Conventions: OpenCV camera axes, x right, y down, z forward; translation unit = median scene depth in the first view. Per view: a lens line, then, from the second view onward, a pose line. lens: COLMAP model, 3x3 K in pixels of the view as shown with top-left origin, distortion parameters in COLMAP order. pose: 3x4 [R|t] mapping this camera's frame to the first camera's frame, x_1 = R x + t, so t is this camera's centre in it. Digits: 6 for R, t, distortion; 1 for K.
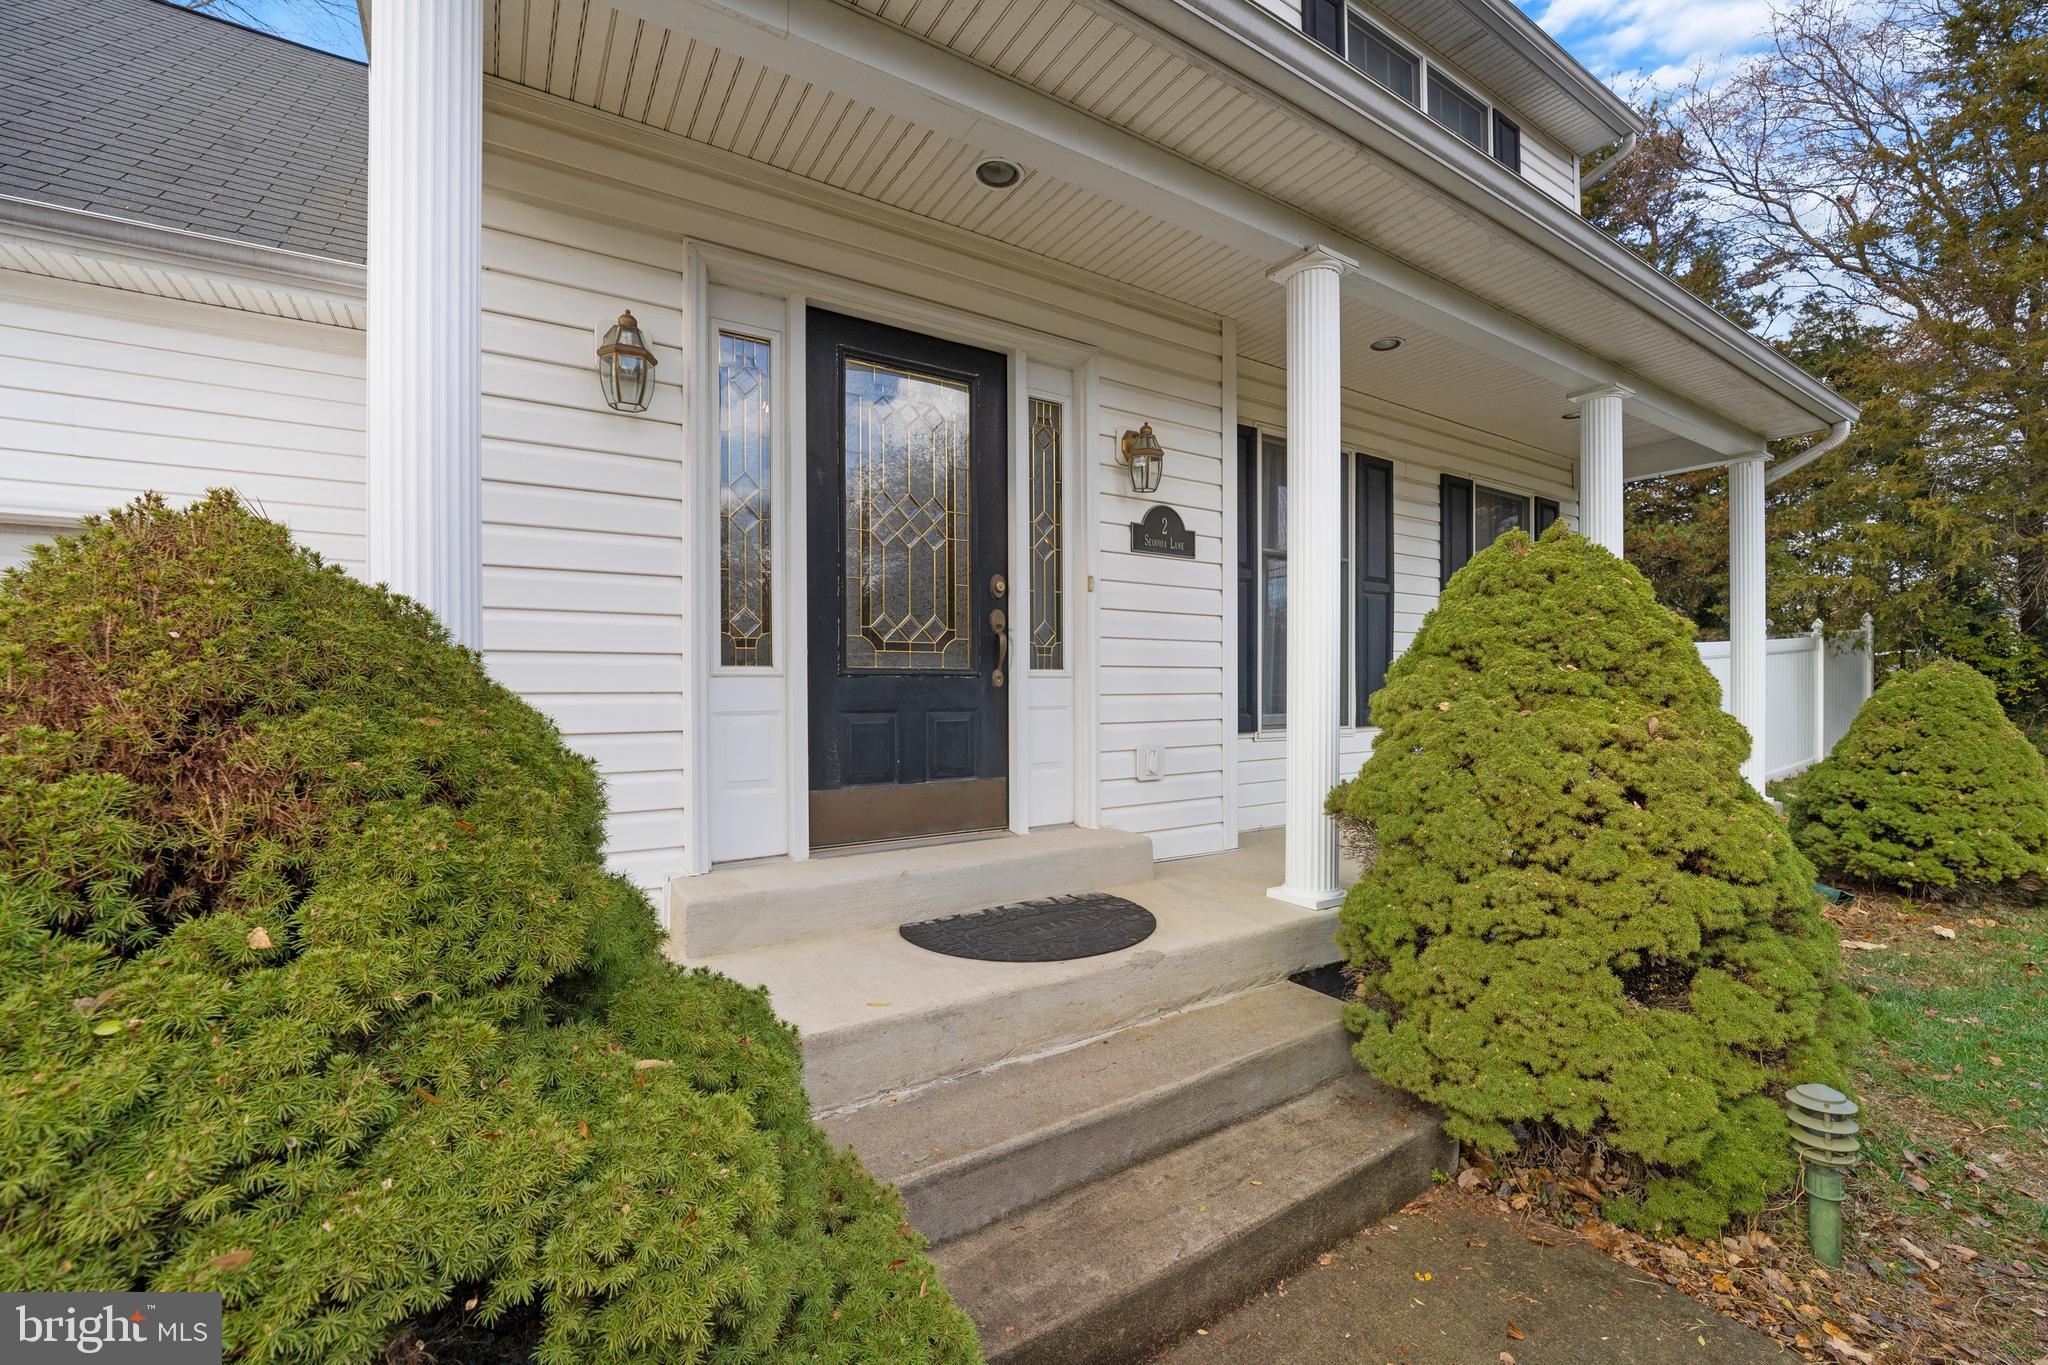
lens RADIAL K [[817.9, 0, 1022.3], [0, 817.9, 678.7], [0, 0, 1]] dist [-0.009697, -0.000033]
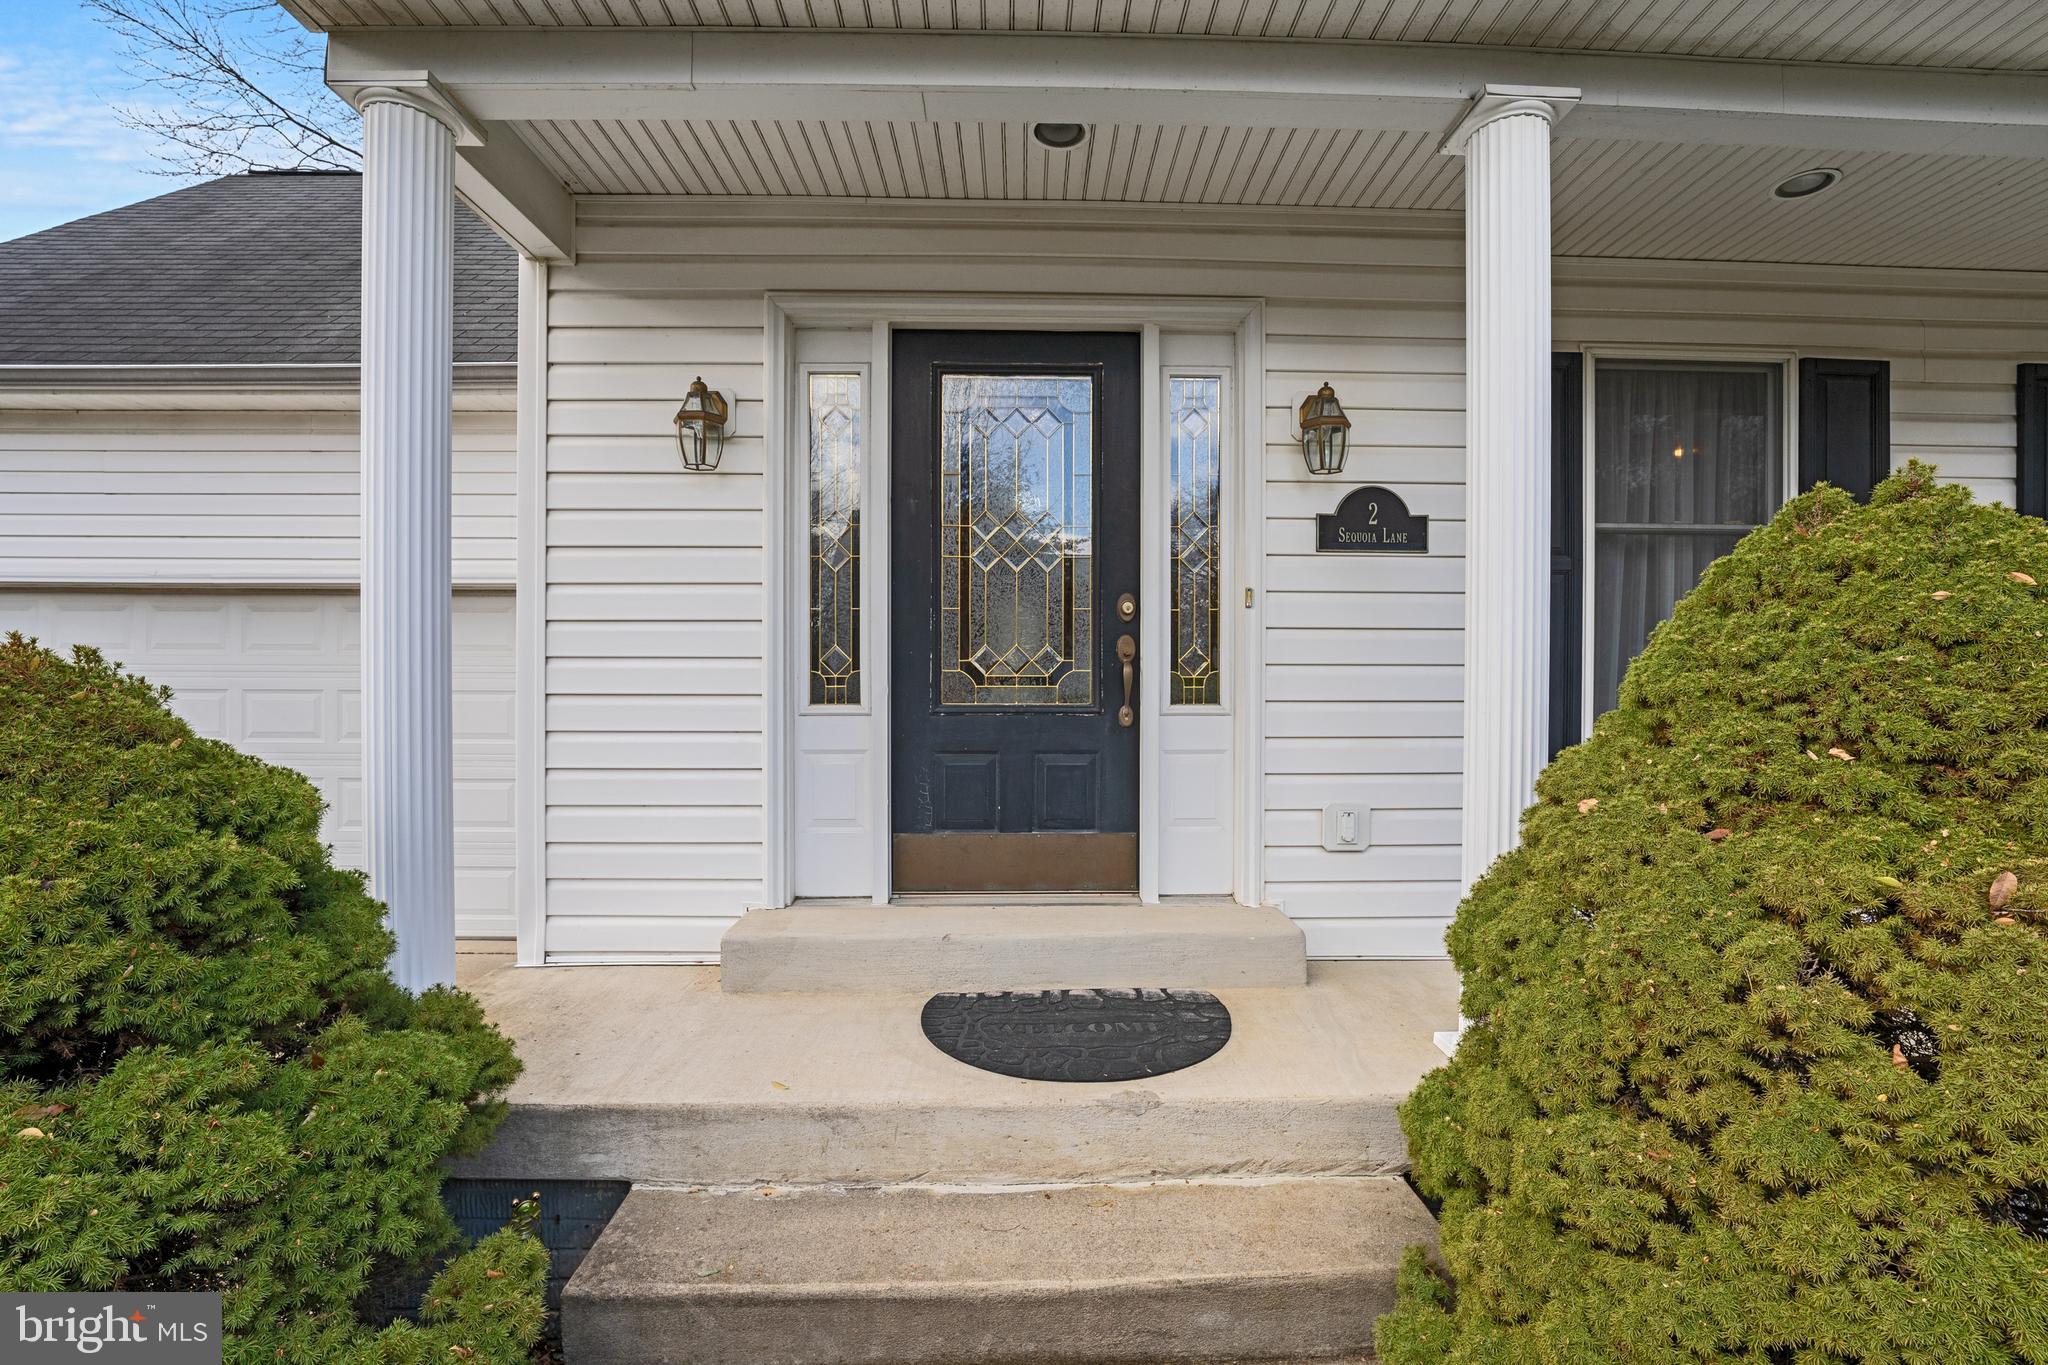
lens RADIAL K [[863.0, 0, 1054.4], [0, 863.0, 675.9], [0, 0, 1]] dist [-0.019359, 0.001953]
pose [[0.860830, 0.002853, -0.508884, 0.429480], [-0.000627, 0.999989, 0.004547, -0.054692], [0.508892, -0.003596, 0.860823, 0.227506]]
